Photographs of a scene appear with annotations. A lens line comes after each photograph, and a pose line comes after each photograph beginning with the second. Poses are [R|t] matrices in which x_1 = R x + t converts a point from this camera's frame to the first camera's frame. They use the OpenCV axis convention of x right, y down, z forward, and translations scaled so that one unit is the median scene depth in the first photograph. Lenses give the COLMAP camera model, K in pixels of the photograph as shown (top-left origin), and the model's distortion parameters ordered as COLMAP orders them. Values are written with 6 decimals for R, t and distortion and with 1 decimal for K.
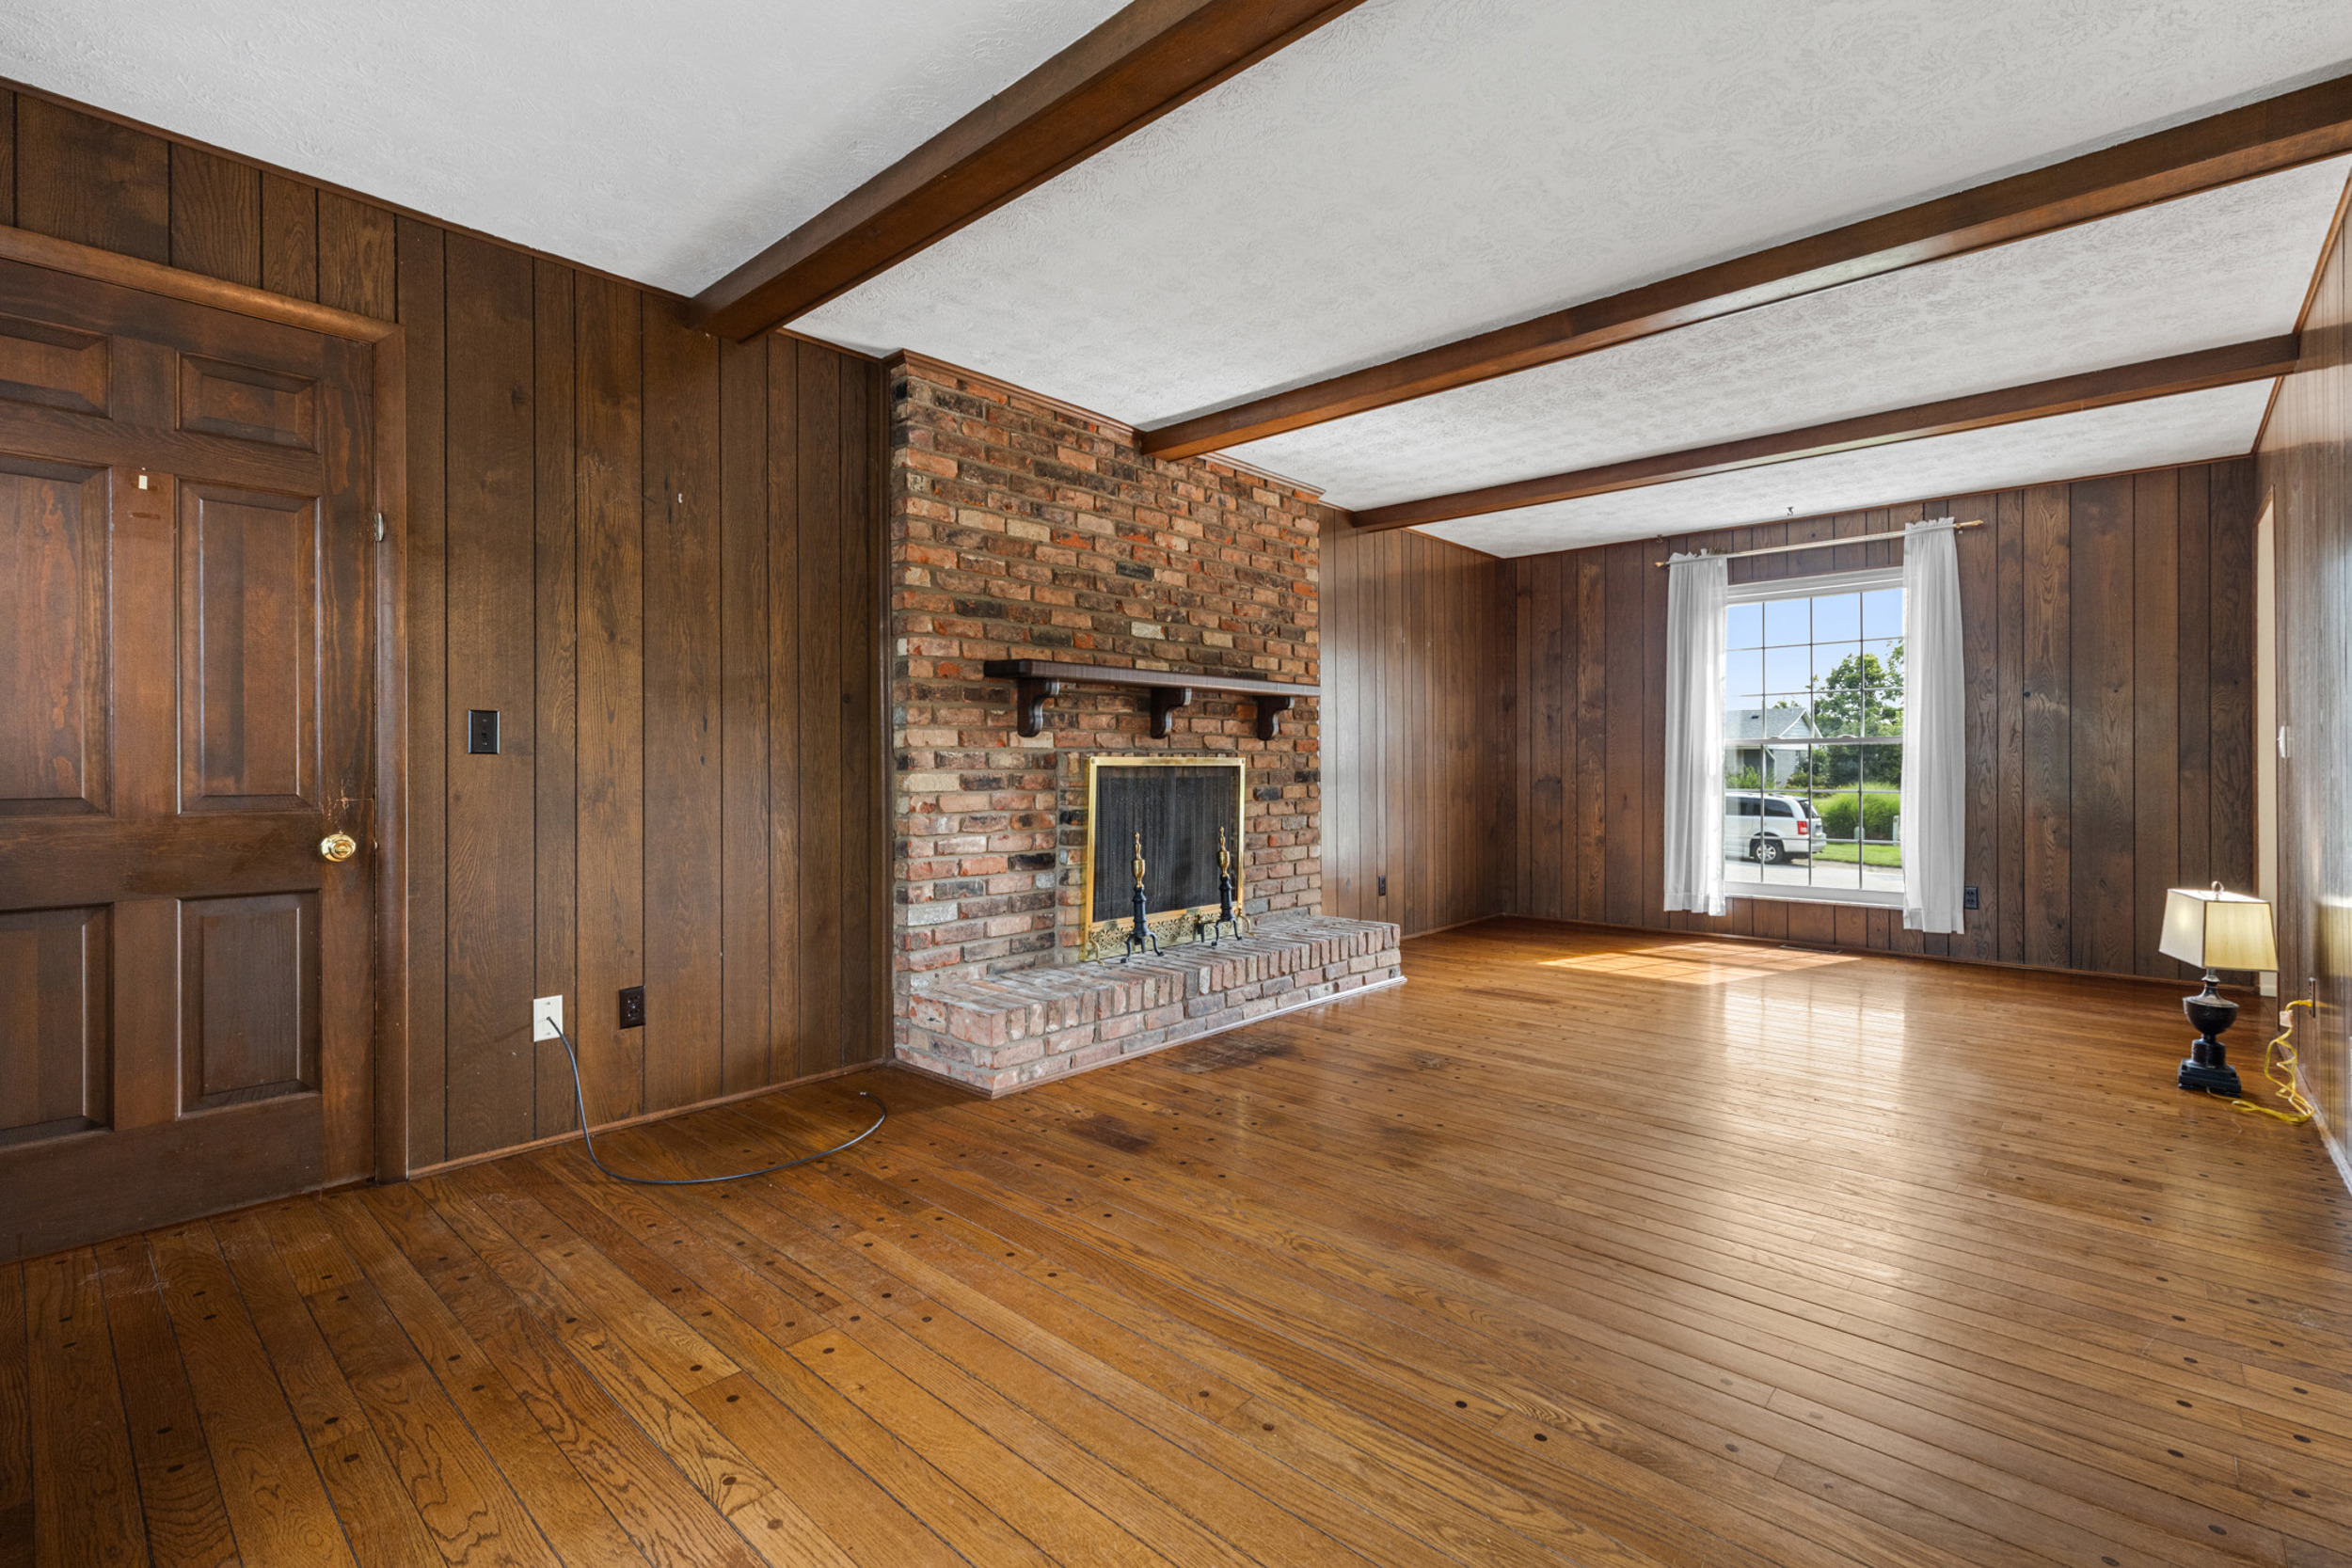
lens RADIAL K [[1056.9, 0, 1154.3], [0, 1056.9, 767.5], [0, 0, 1]] dist [0.003636, 0.000396]
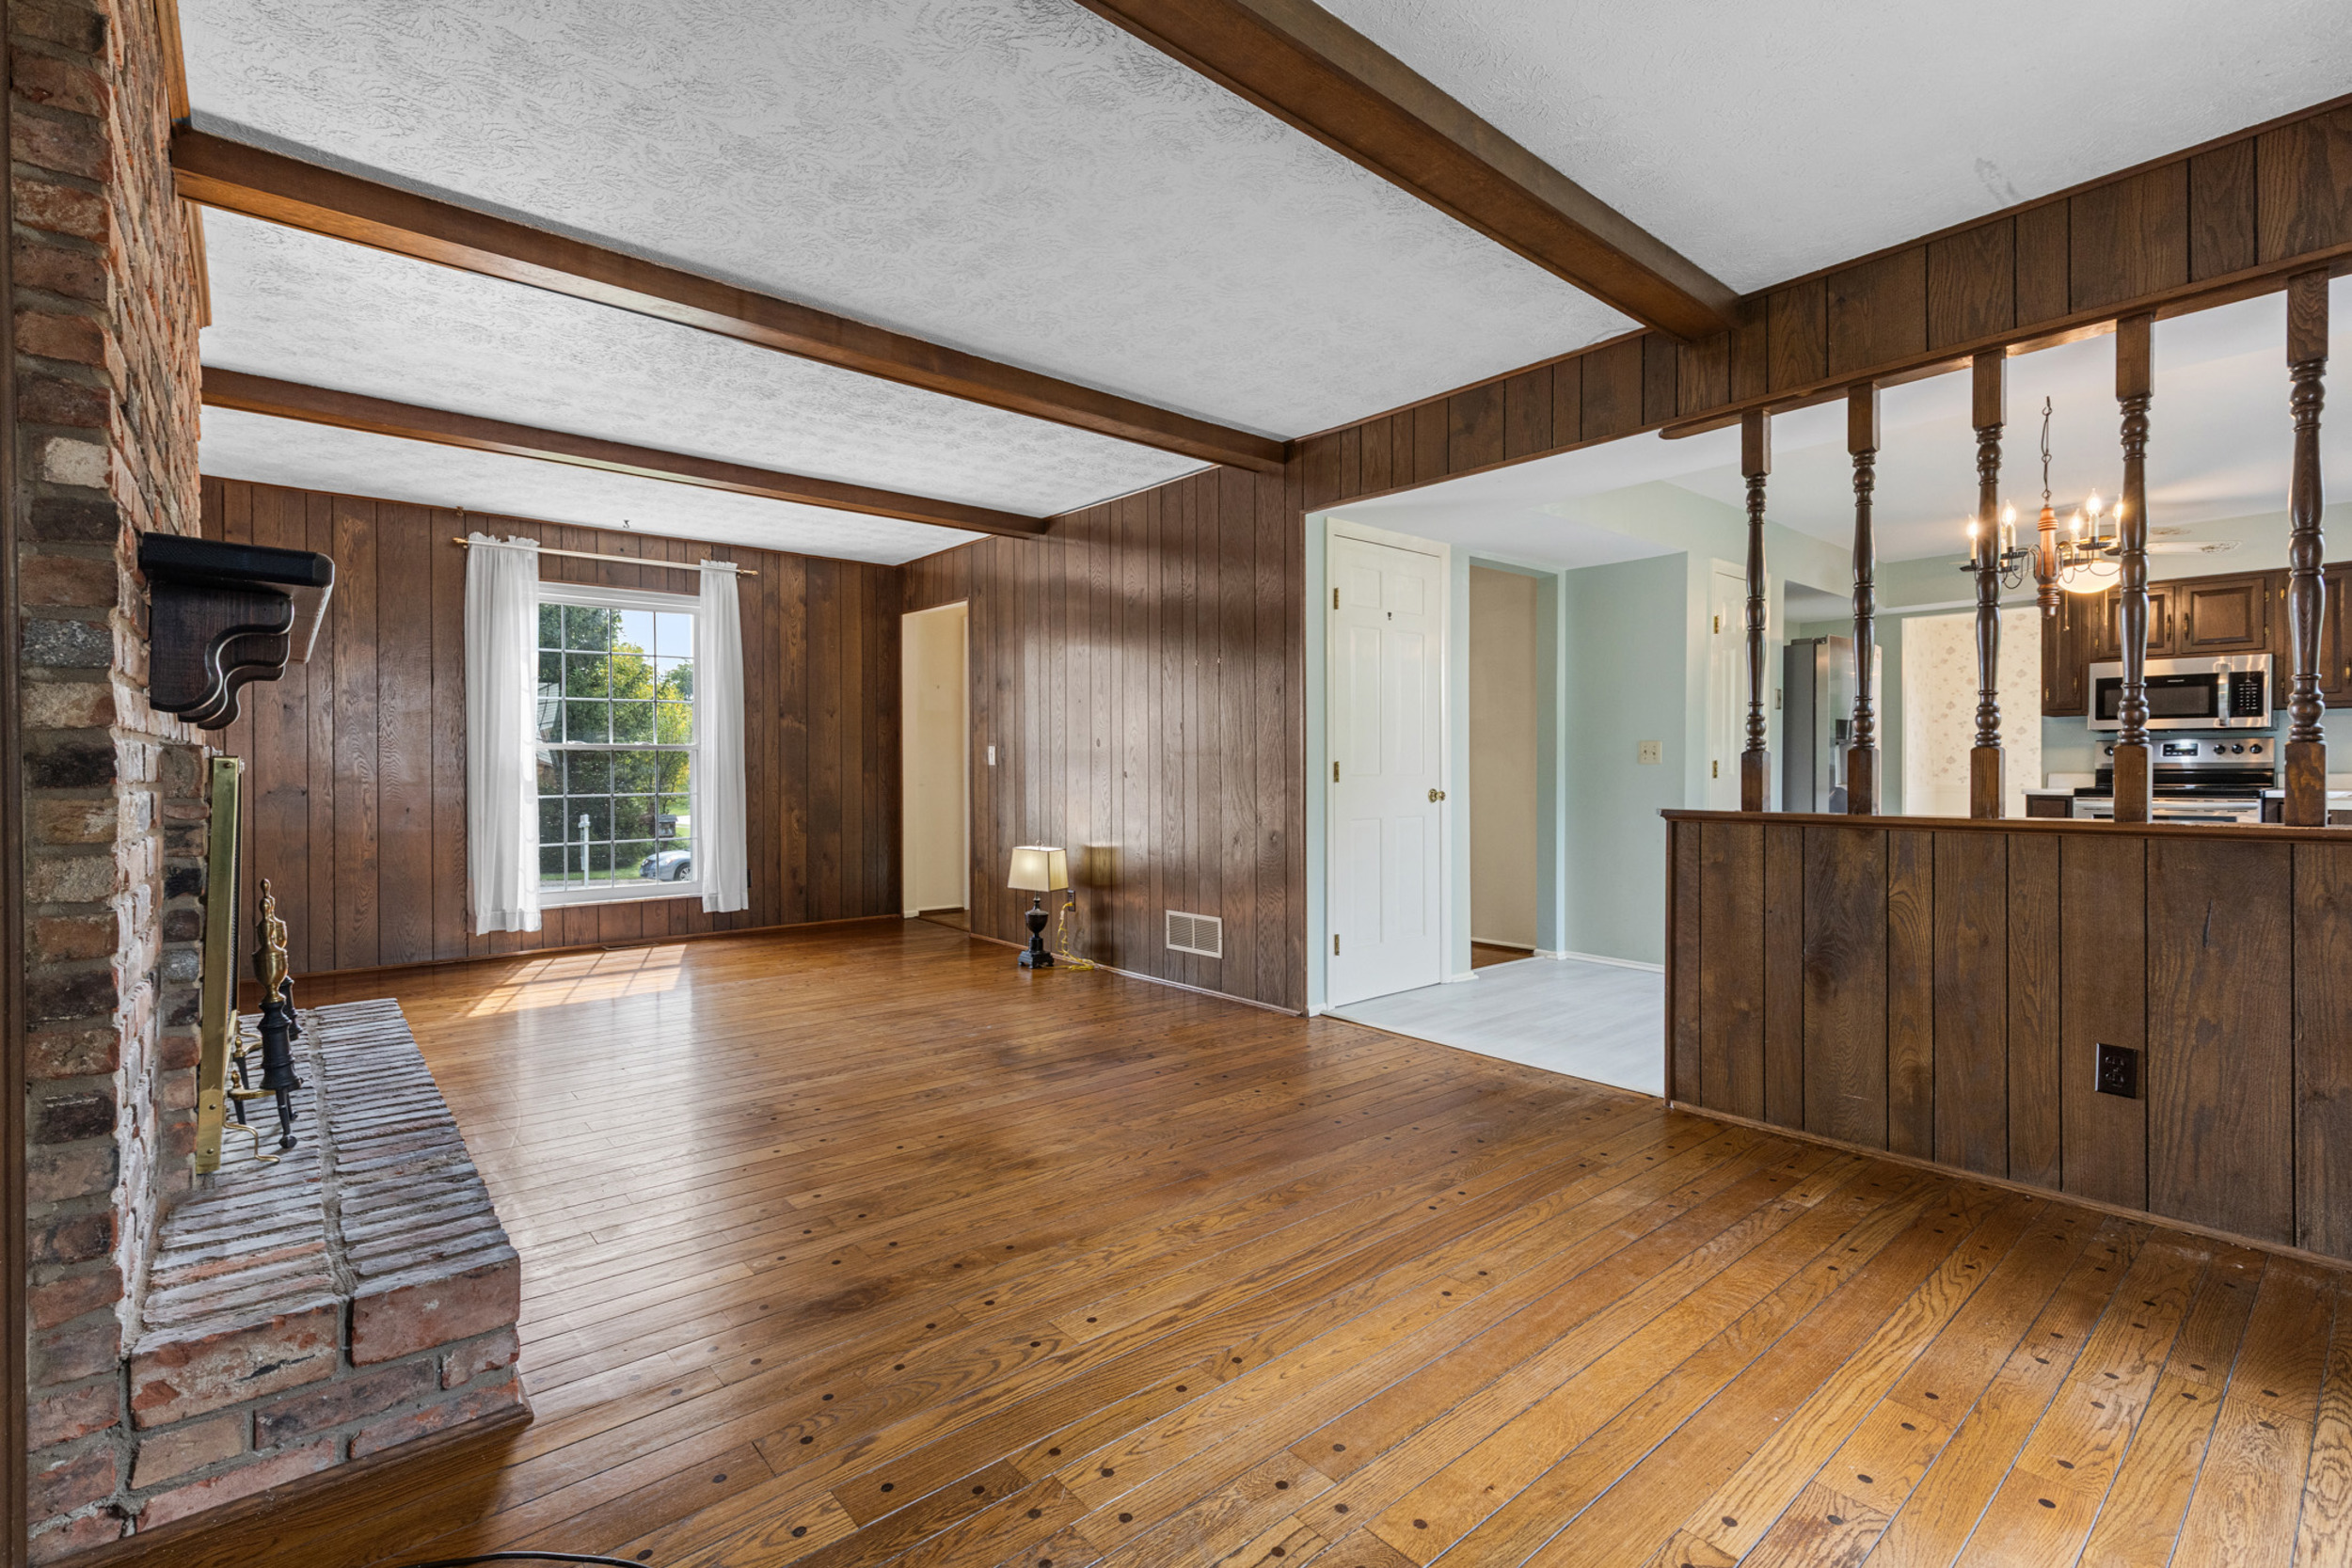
lens RADIAL K [[1056.9, 0, 1169.8], [0, 1056.9, 764.7], [0, 0, 1]] dist [0.003636, 0.000396]
pose [[0.116608, 0.002835, 0.993174, -0.539211], [0.004338, 0.999985, -0.003364, -0.002142], [-0.993169, 0.004701, 0.116594, 0.533040]]
